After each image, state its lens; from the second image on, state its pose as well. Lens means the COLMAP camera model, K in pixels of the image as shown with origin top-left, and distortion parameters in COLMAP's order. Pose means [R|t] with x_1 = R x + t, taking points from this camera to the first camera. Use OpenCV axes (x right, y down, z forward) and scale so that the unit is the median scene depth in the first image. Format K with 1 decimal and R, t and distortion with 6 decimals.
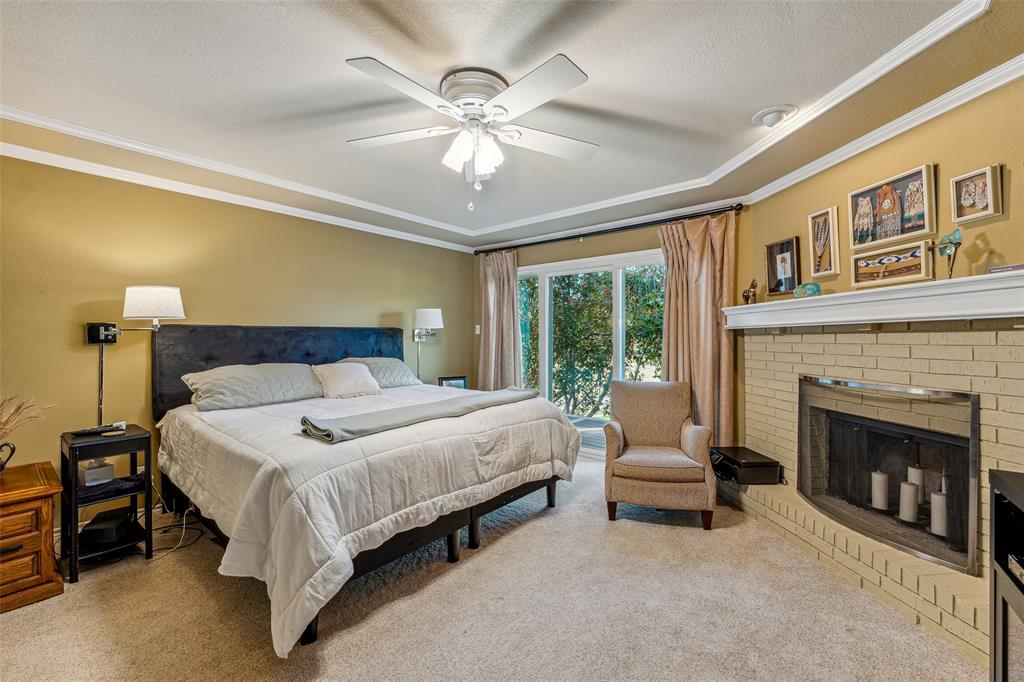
lens RADIAL K [[404.2, 0, 512.0], [0, 404.2, 341.0], [0, 0, 1]] dist [-0.001346, -0.000199]
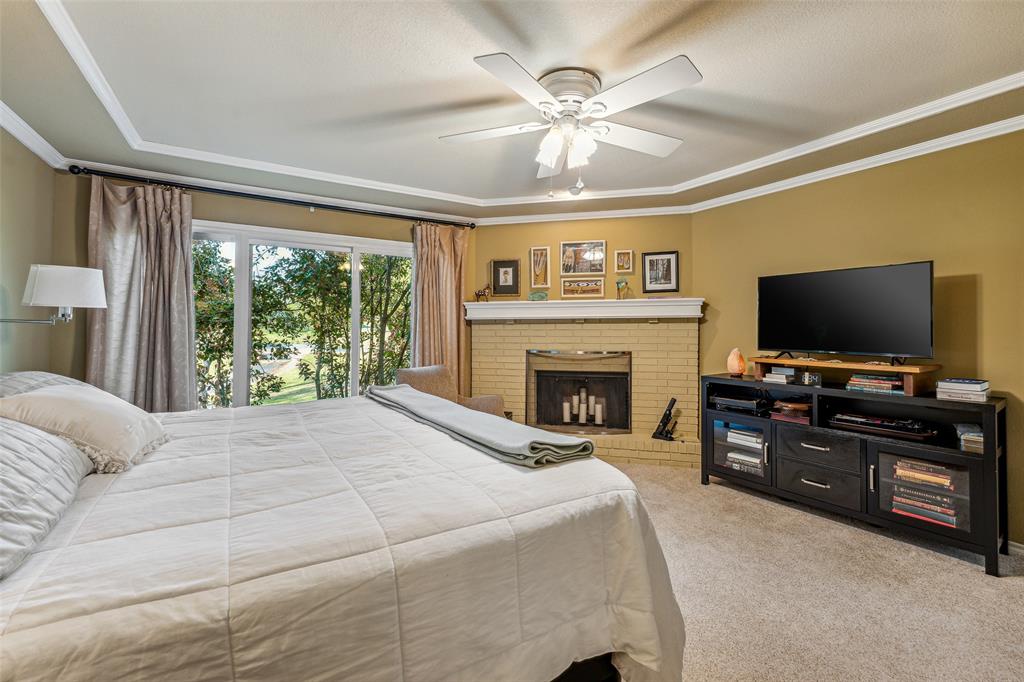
lens RADIAL K [[415.6, 0, 511.4], [0, 415.6, 327.9], [0, 0, 1]] dist [0.001911, 0.000161]
pose [[0.365460, -0.001005, 0.930826, -0.827354], [0.008358, 0.999963, -0.002202, 0.000897], [-0.930789, 0.008585, 0.365455, 0.519668]]
